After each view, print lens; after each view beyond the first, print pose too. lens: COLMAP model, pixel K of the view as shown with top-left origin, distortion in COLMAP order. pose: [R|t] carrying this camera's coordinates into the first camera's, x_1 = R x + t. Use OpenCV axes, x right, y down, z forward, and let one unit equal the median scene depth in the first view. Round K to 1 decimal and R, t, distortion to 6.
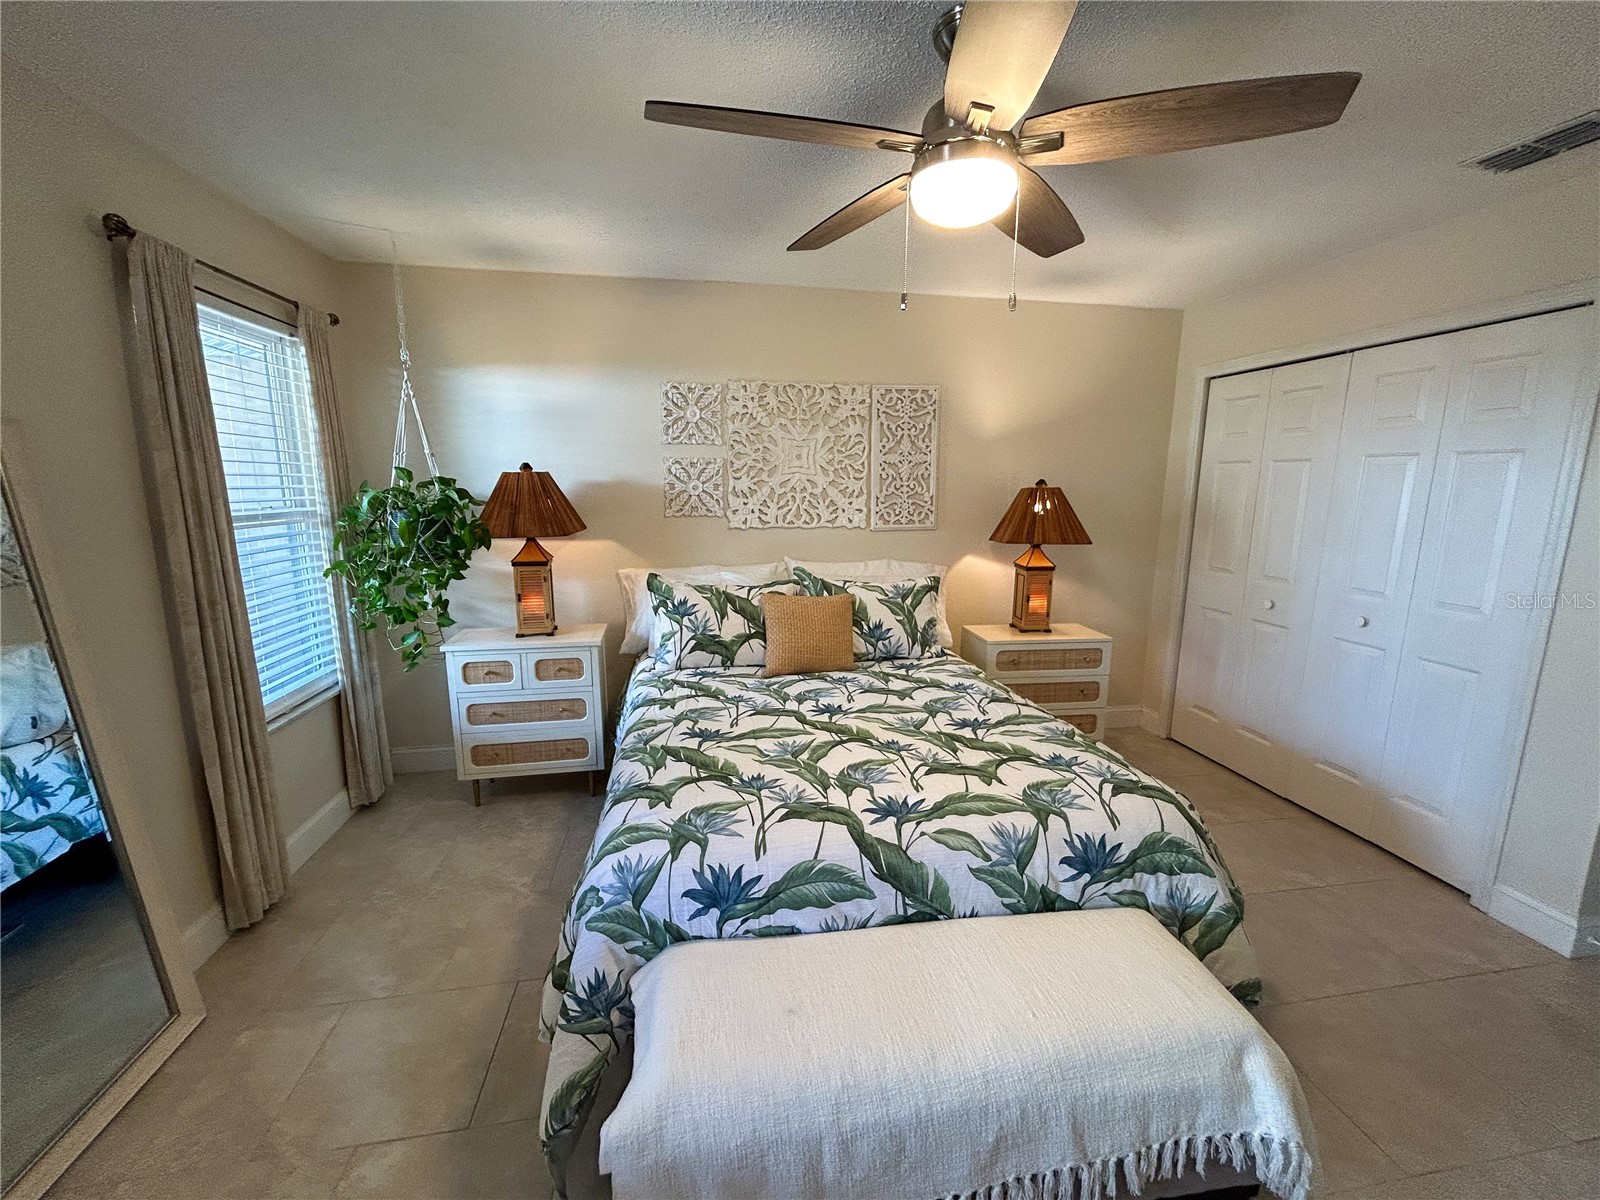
lens RADIAL K [[647.9, 0, 799.3], [0, 647.9, 596.1], [0, 0, 1]] dist [-0.006922, 0.002426]
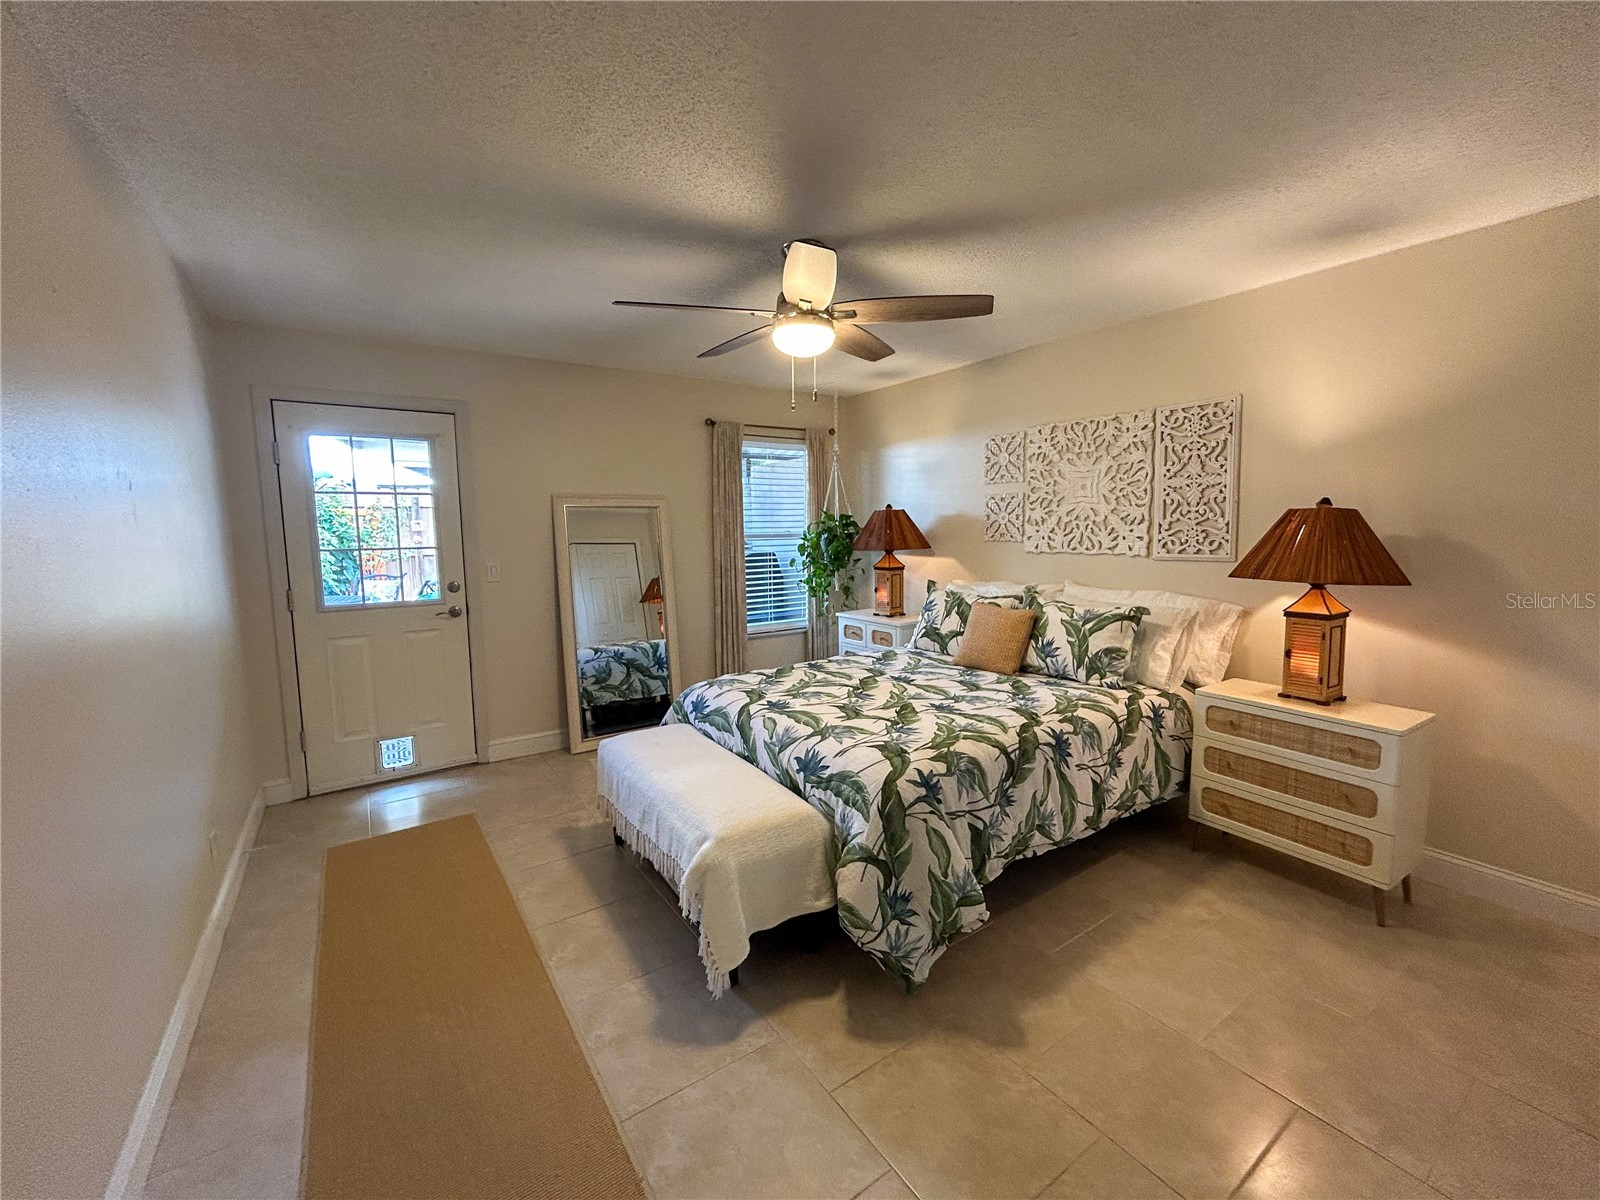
lens RADIAL K [[647.9, 0, 803.8], [0, 647.9, 598.5], [0, 0, 1]] dist [-0.006922, 0.002426]
pose [[0.423123, 0.091325, -0.901458, 0.943300], [-0.142917, 0.989180, 0.033130, -0.004004], [0.894730, 0.114815, 0.431597, 0.178550]]
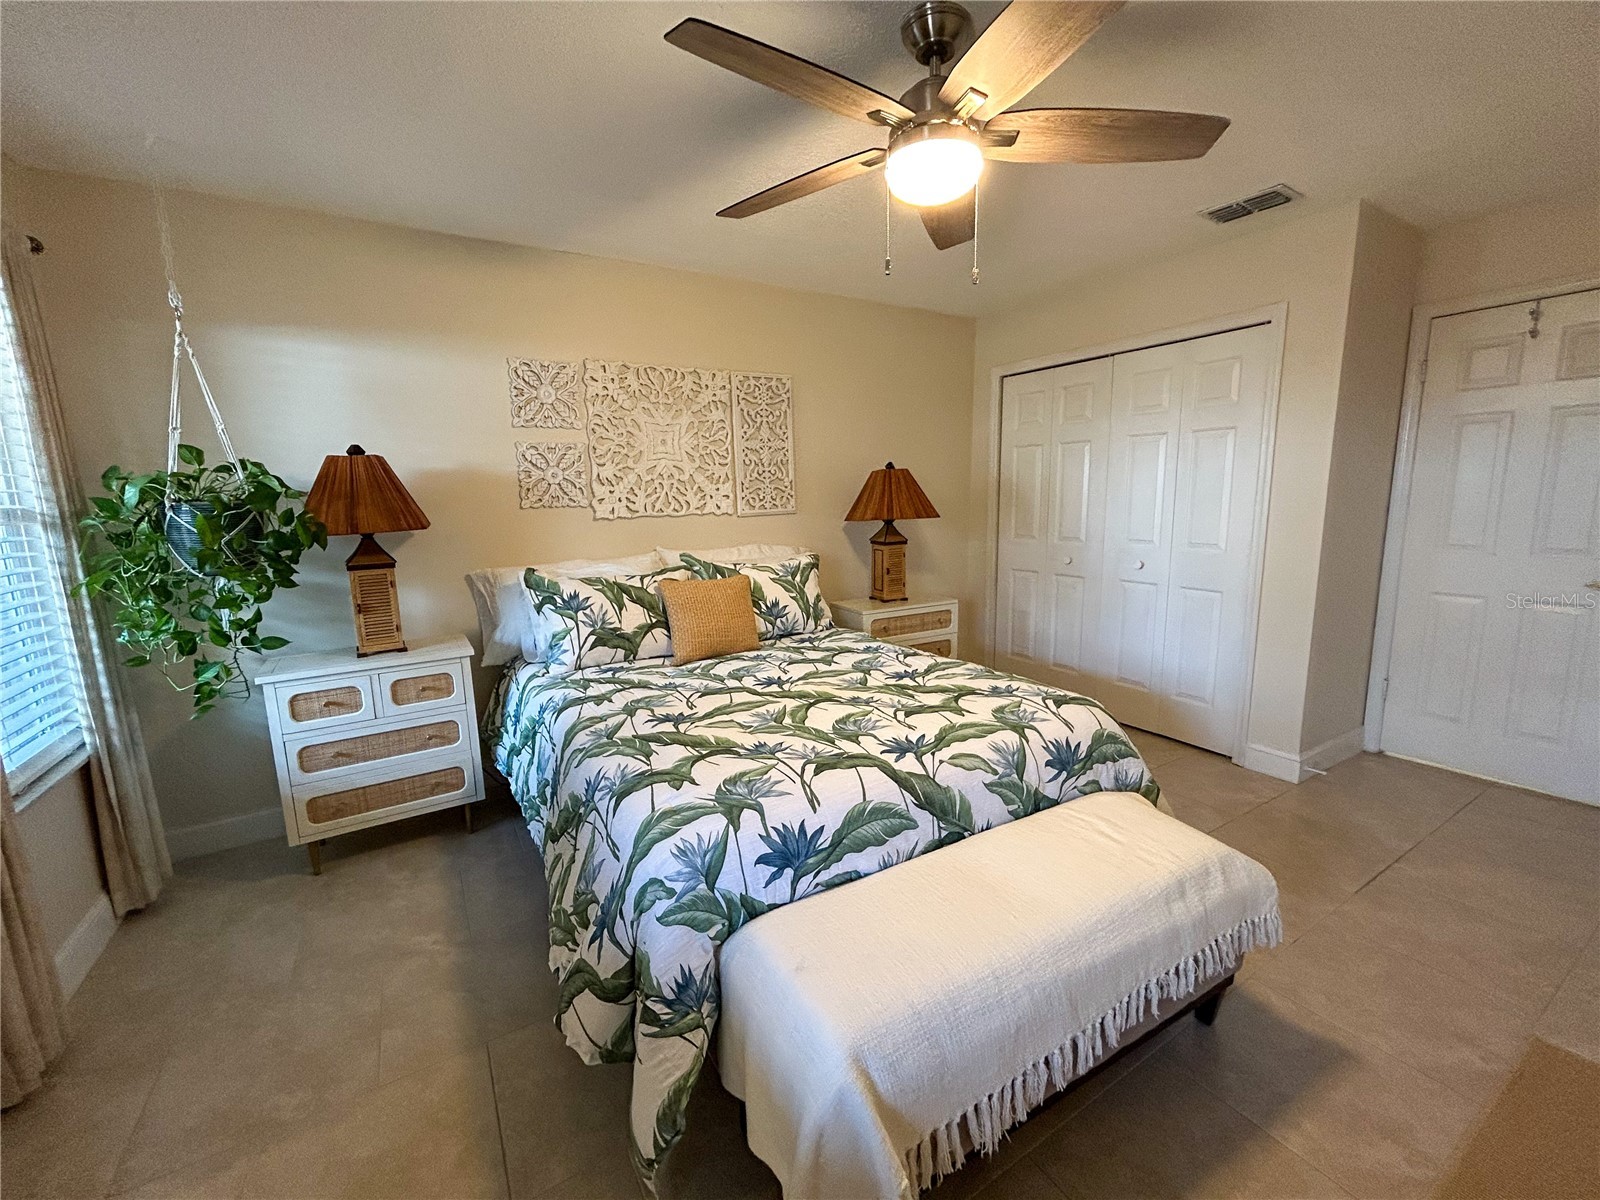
lens RADIAL K [[647.9, 0, 801.2], [0, 647.9, 594.7], [0, 0, 1]] dist [-0.006922, 0.002426]
pose [[0.930416, -0.084354, 0.356665, -0.210165], [0.090880, 0.995861, -0.001548, 0.038652], [-0.355058, 0.033854, 0.934231, 0.037051]]
